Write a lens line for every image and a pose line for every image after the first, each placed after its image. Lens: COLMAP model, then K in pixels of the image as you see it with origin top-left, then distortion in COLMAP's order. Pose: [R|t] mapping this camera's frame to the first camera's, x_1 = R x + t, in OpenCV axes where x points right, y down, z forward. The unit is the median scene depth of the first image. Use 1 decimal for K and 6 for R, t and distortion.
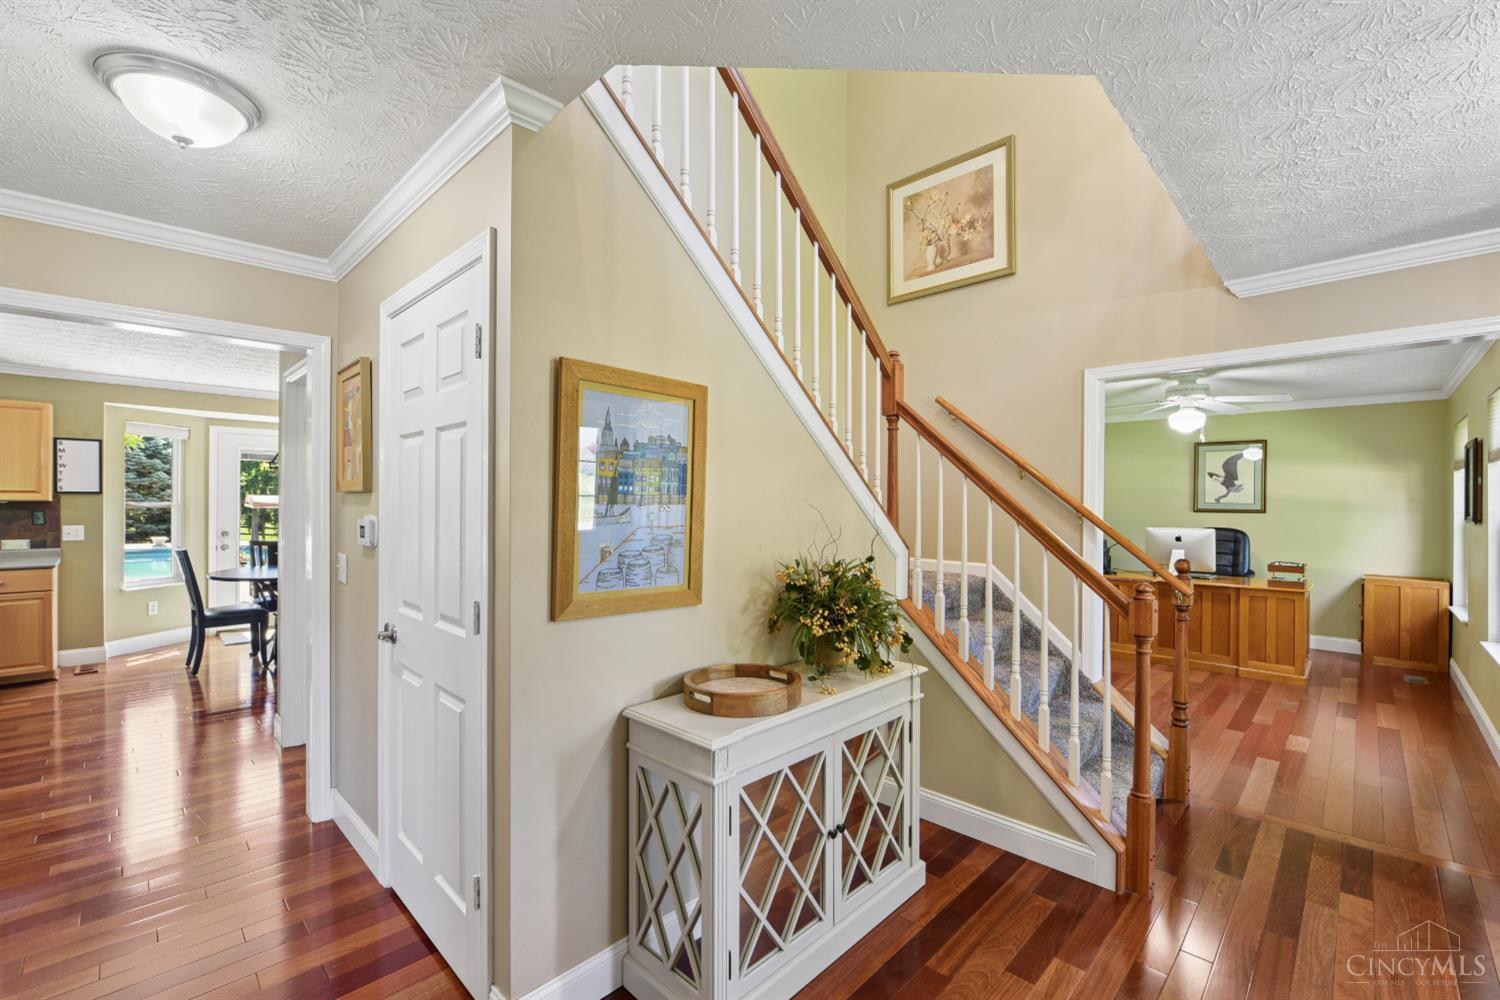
lens RADIAL K [[614.9, 0, 753.3], [0, 614.9, 502.4], [0, 0, 1]] dist [-0.016206, -0.001017]
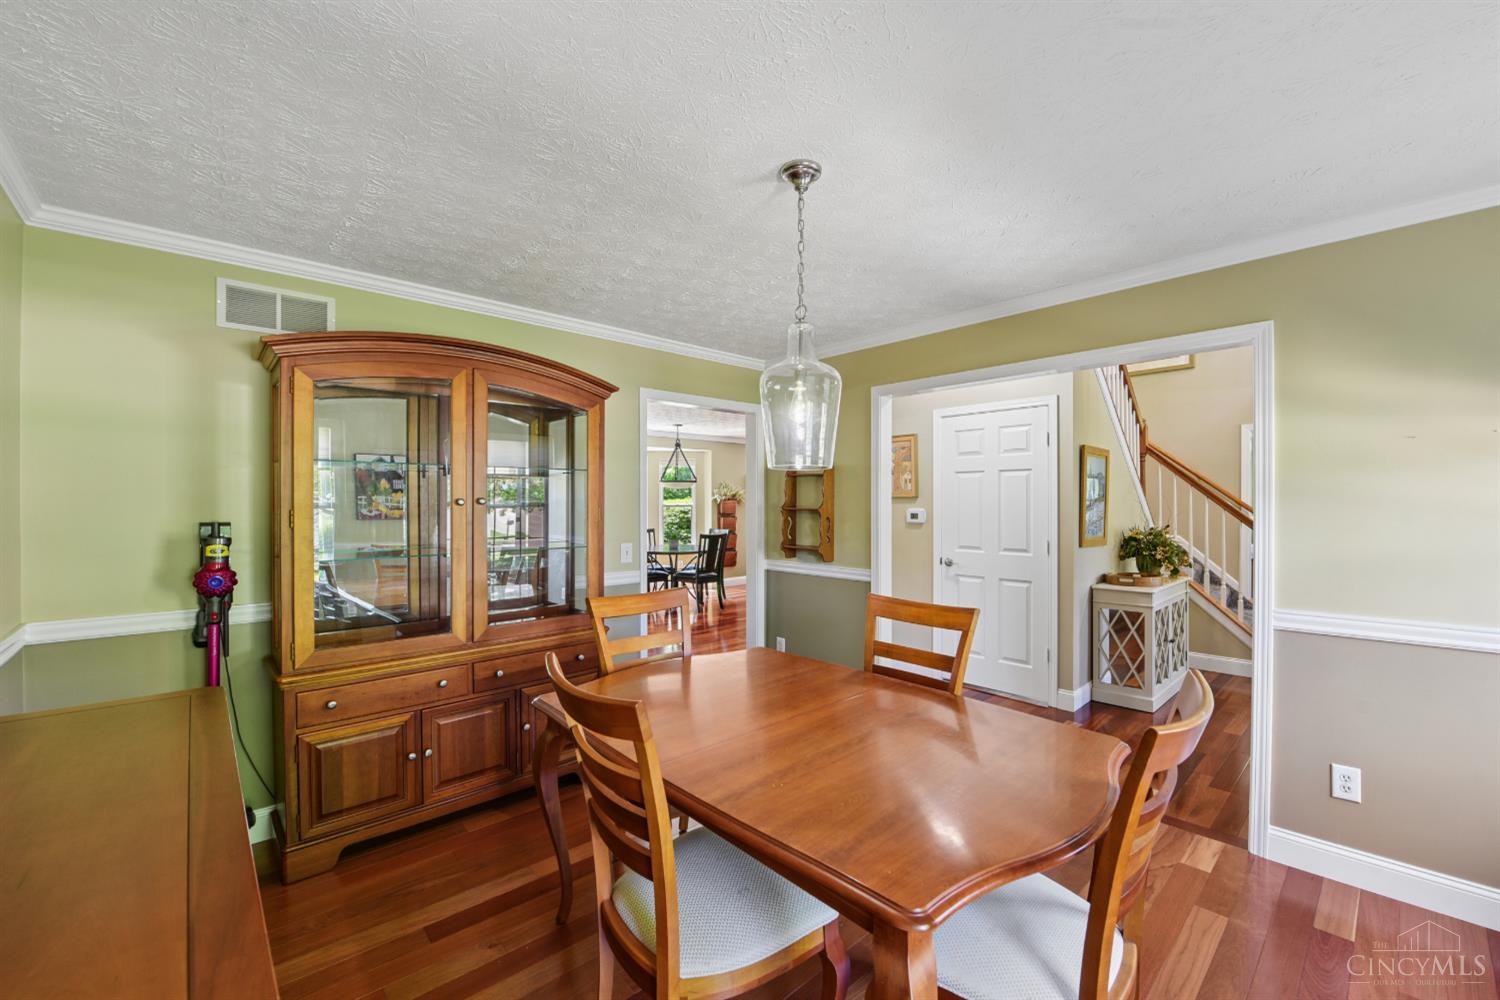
lens RADIAL K [[614.9, 0, 751.0], [0, 614.9, 499.0], [0, 0, 1]] dist [-0.016206, -0.001017]
pose [[0.999399, -0.015176, -0.031161, -0.762134], [0.015029, 0.999875, -0.004961, -0.007811], [0.031232, 0.004490, 0.999502, -0.751675]]
